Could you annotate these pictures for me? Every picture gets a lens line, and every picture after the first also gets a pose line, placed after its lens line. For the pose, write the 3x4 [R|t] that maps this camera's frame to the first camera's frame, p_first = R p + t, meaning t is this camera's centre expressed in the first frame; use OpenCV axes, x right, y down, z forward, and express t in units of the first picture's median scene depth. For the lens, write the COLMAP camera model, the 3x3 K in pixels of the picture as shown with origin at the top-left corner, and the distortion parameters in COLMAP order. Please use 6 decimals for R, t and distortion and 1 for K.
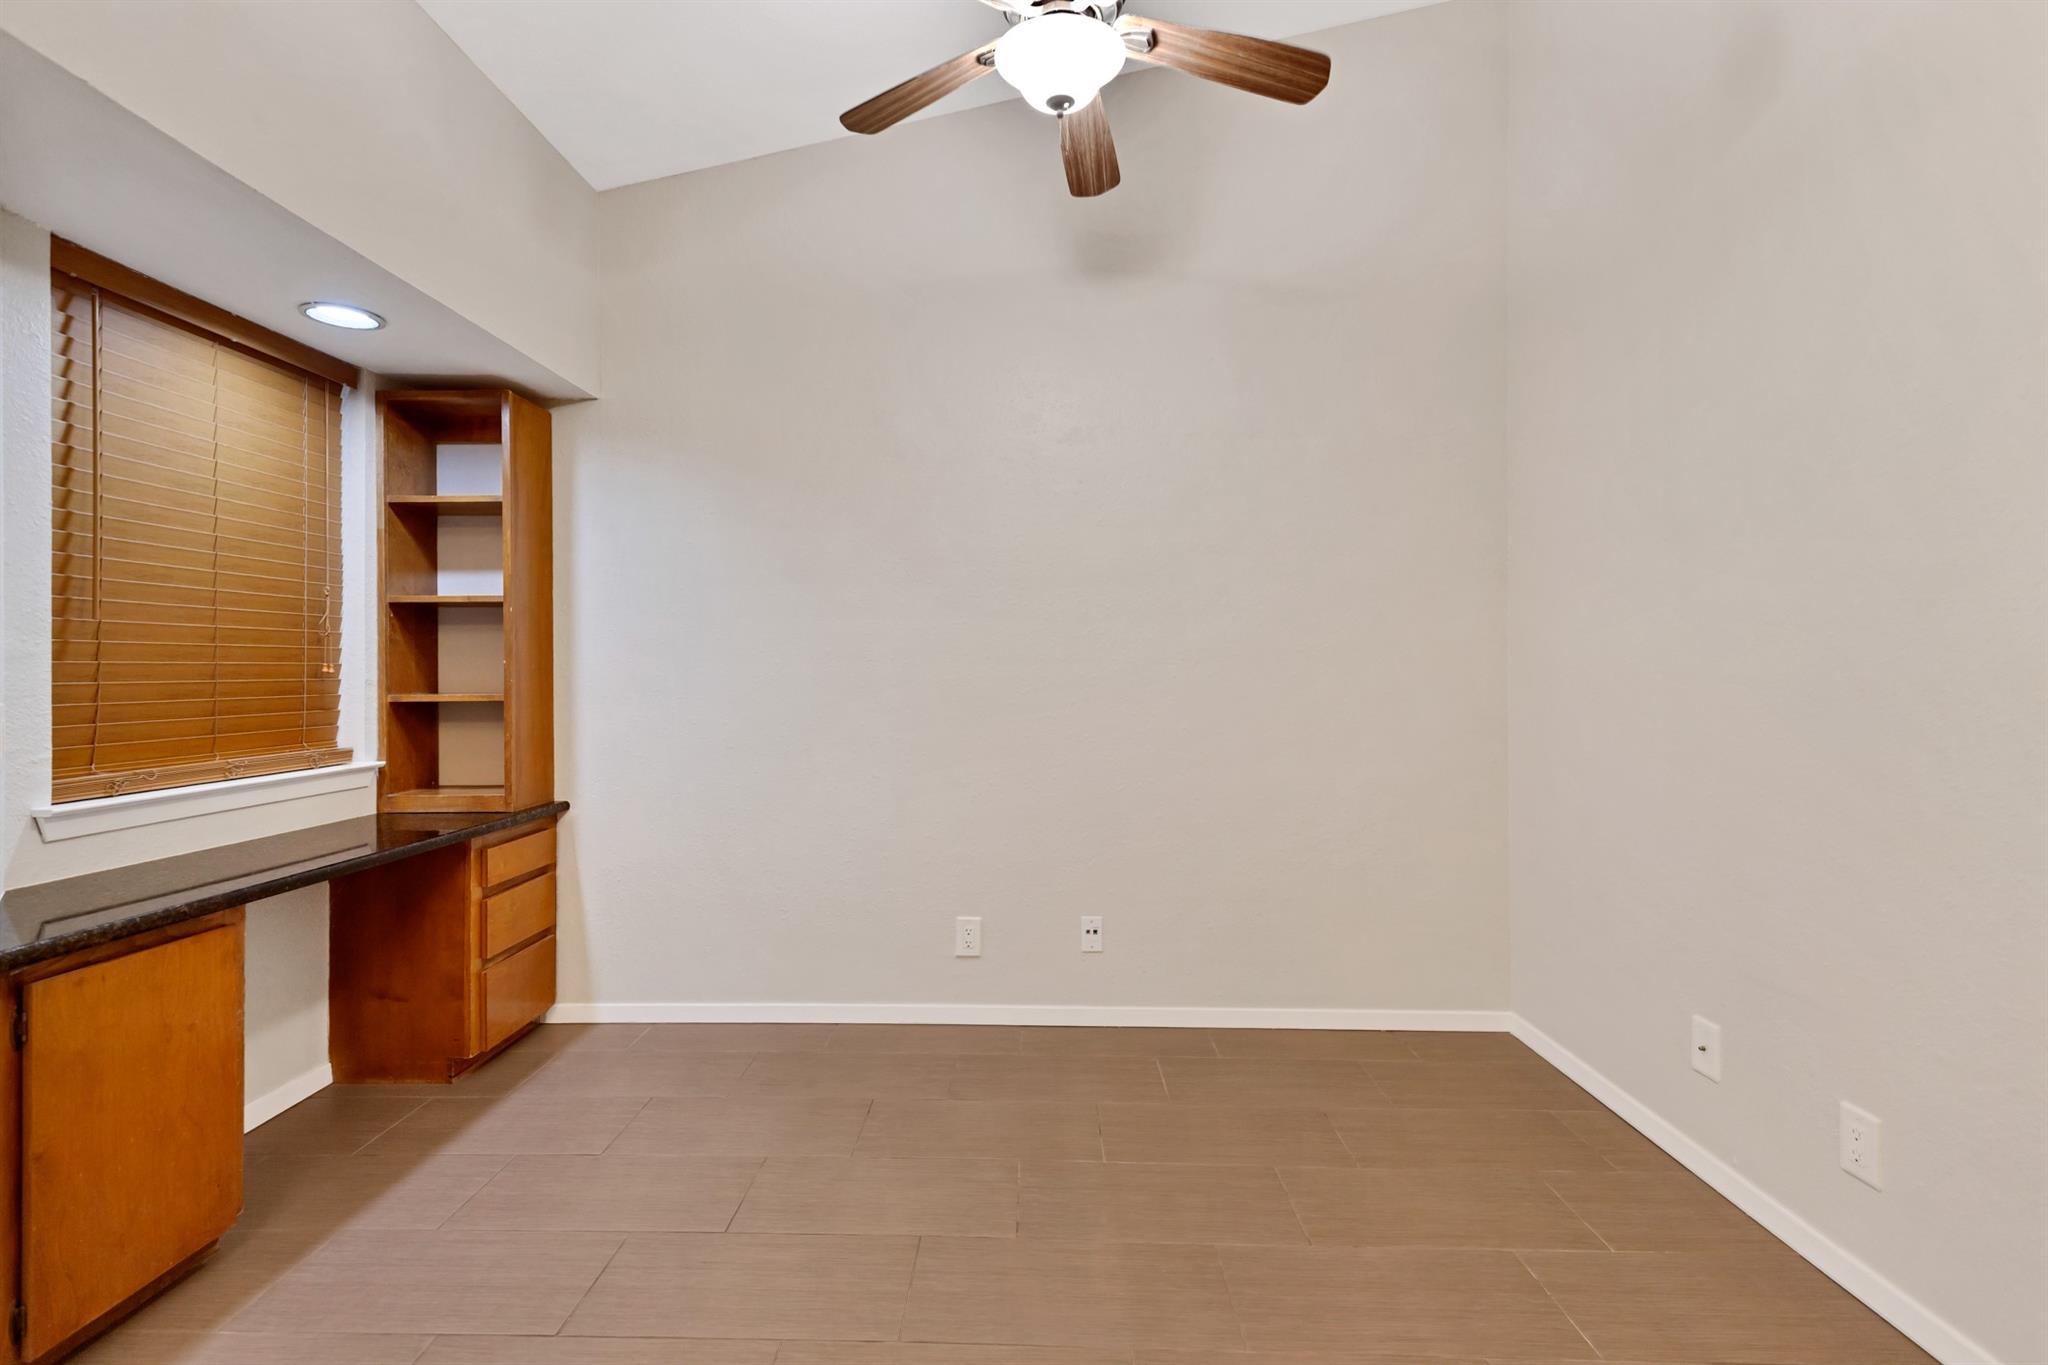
lens RADIAL K [[923.0, 0, 1026.5], [0, 923.0, 671.9], [0, 0, 1]] dist [-0.001737, -0.000648]
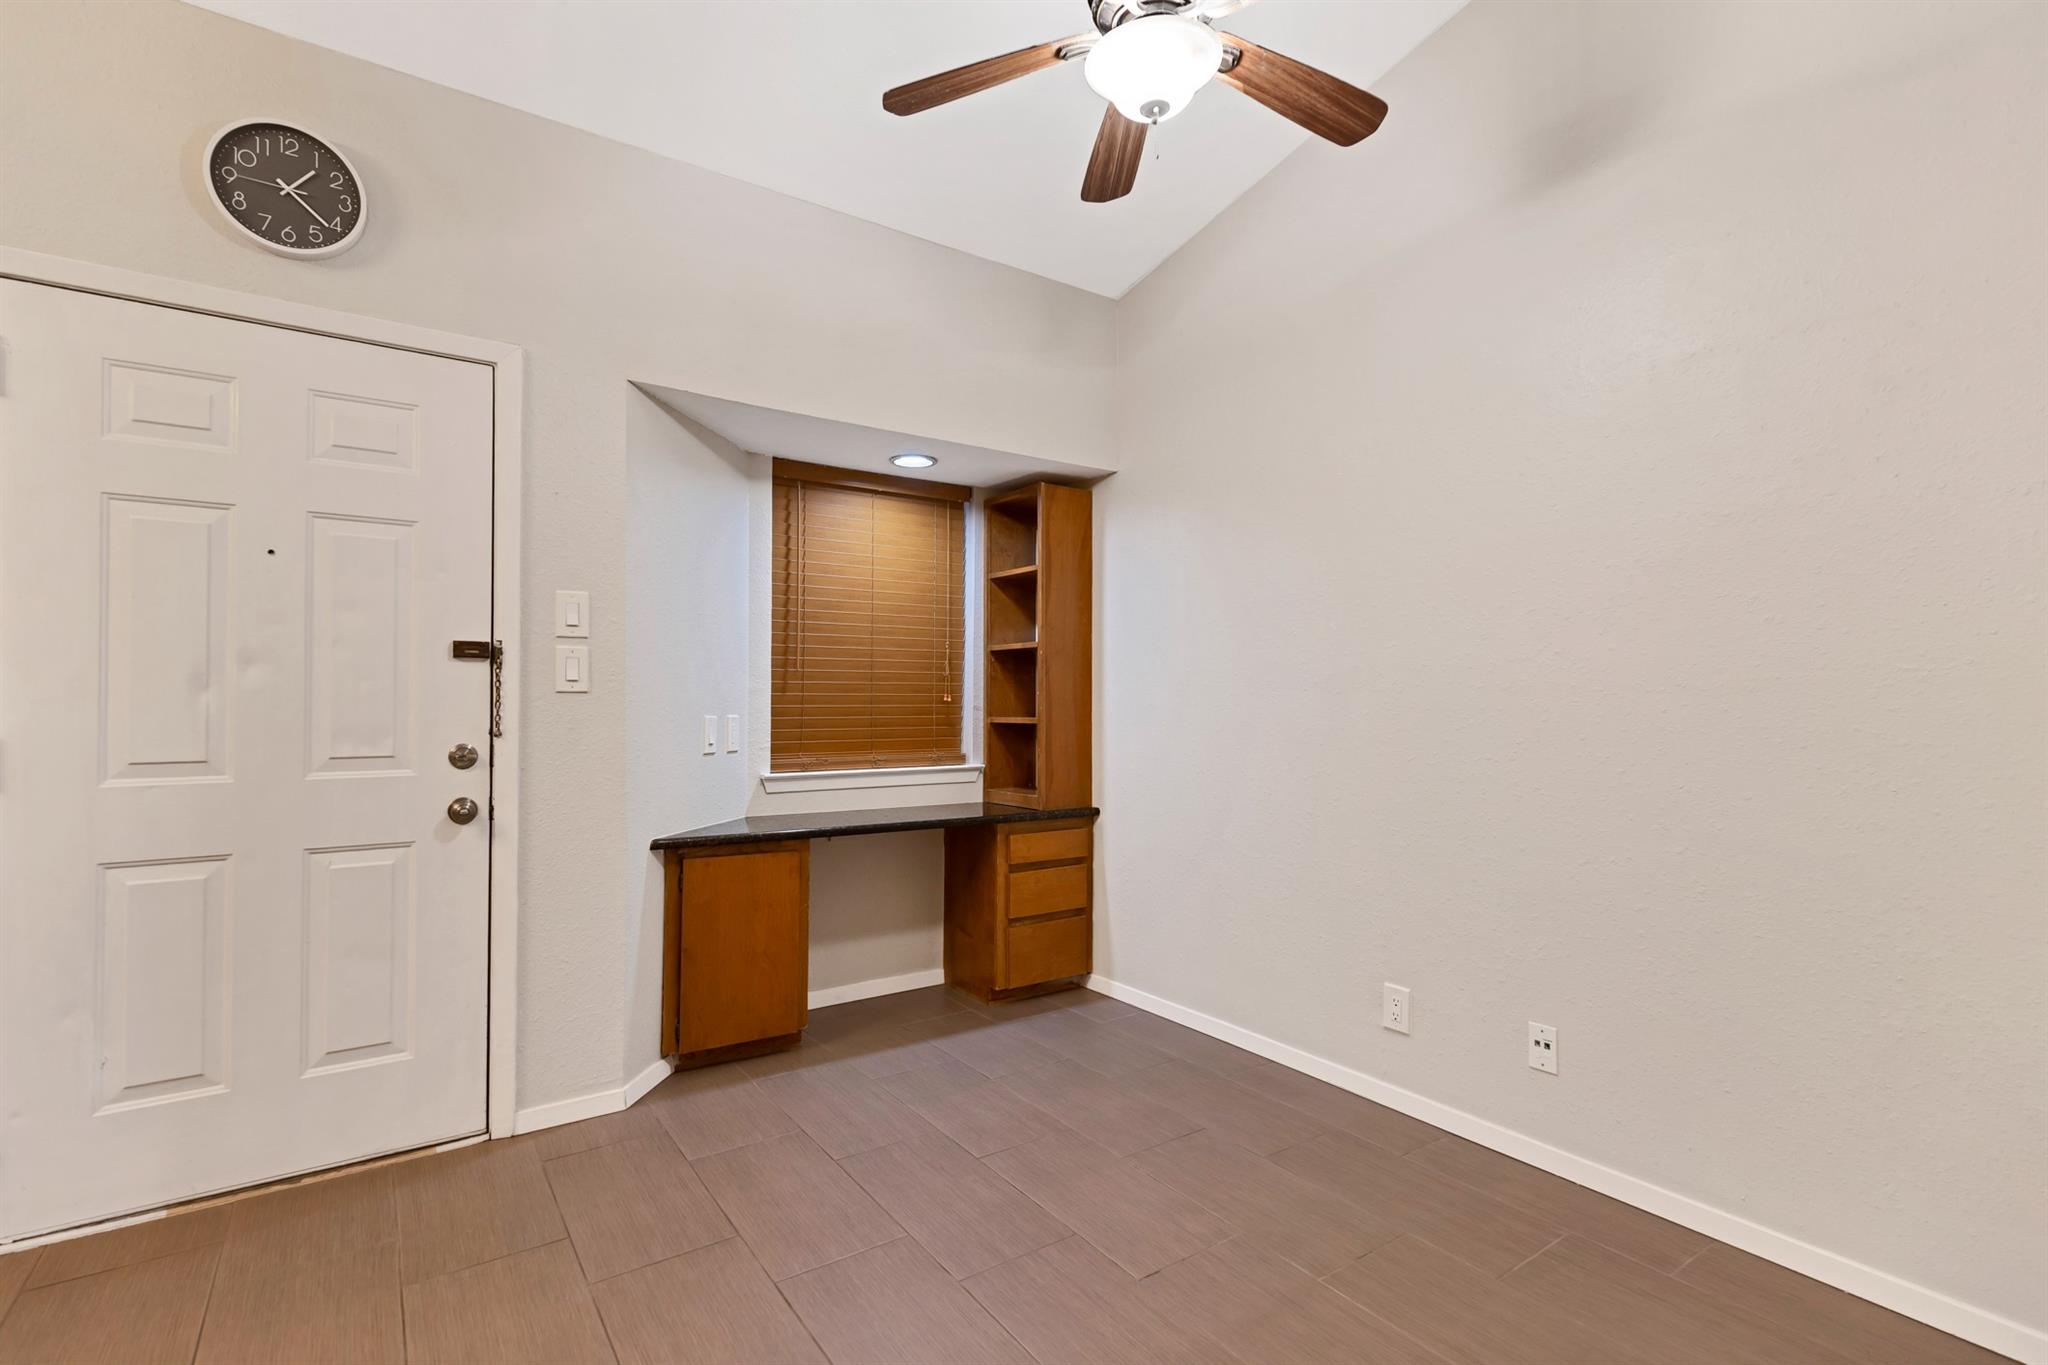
lens RADIAL K [[943.5, 0, 1023.3], [0, 943.5, 692.1], [0, 0, 1]] dist [0.004196, 0.000460]
pose [[0.590388, -0.003637, -0.807112, 0.500638], [-0.006341, 0.999938, -0.009144, -0.000285], [0.807095, 0.010517, 0.590328, 0.208960]]
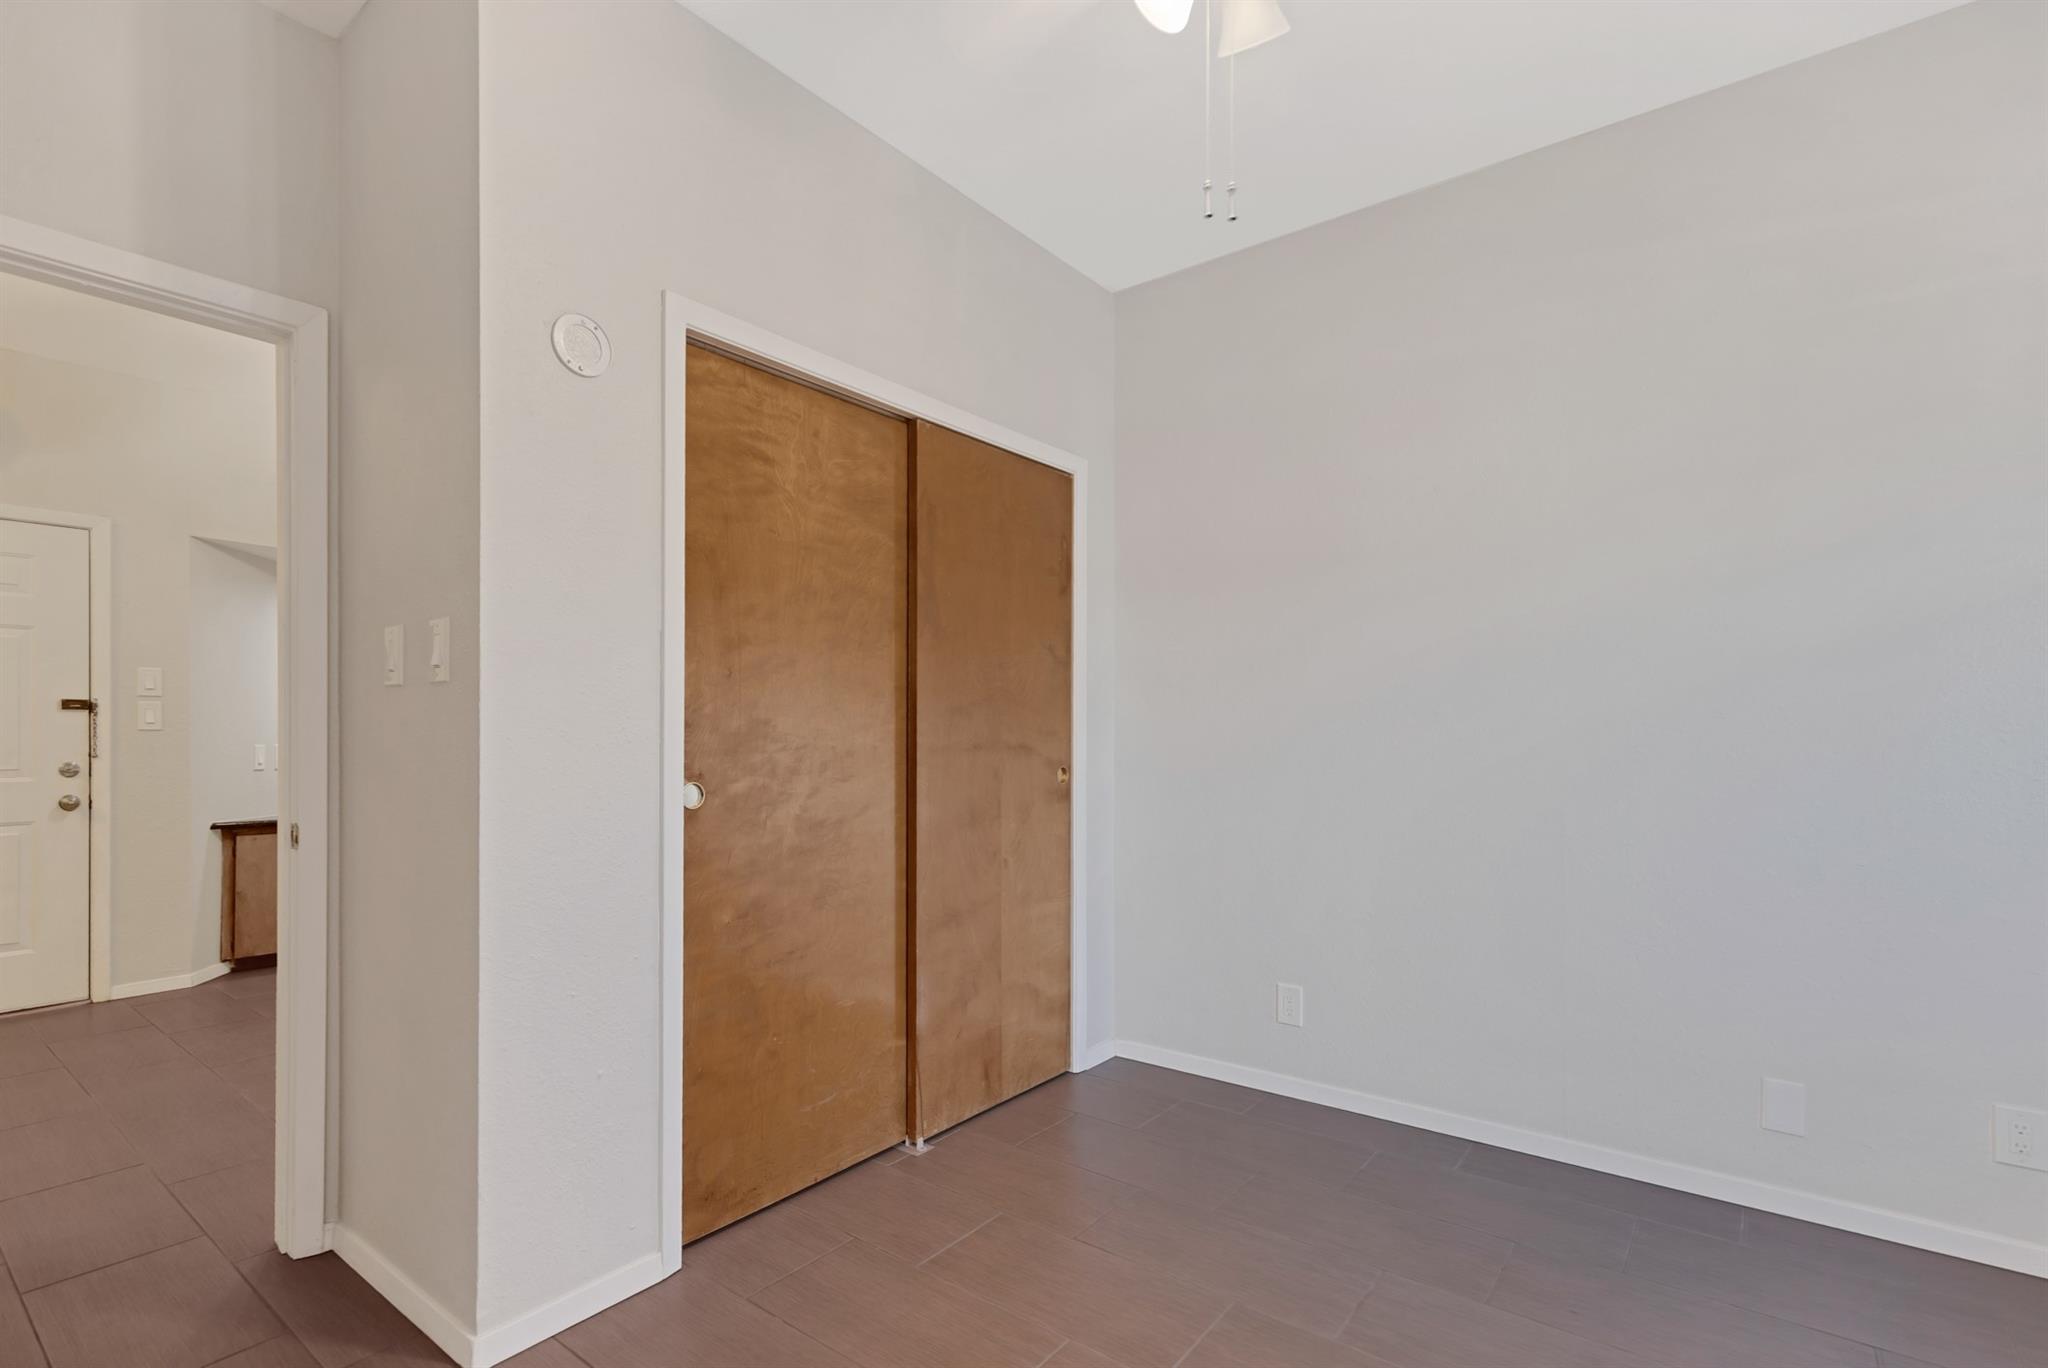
lens RADIAL K [[963.0, 0, 1019.7], [0, 963.0, 736.3], [0, 0, 1]] dist [0.000050, 0.000061]
pose [[0.795684, -0.015558, -0.605513, 1.553161], [0.009198, 0.999865, -0.013603, 0.038528], [0.605643, 0.005254, 0.795719, 0.011519]]
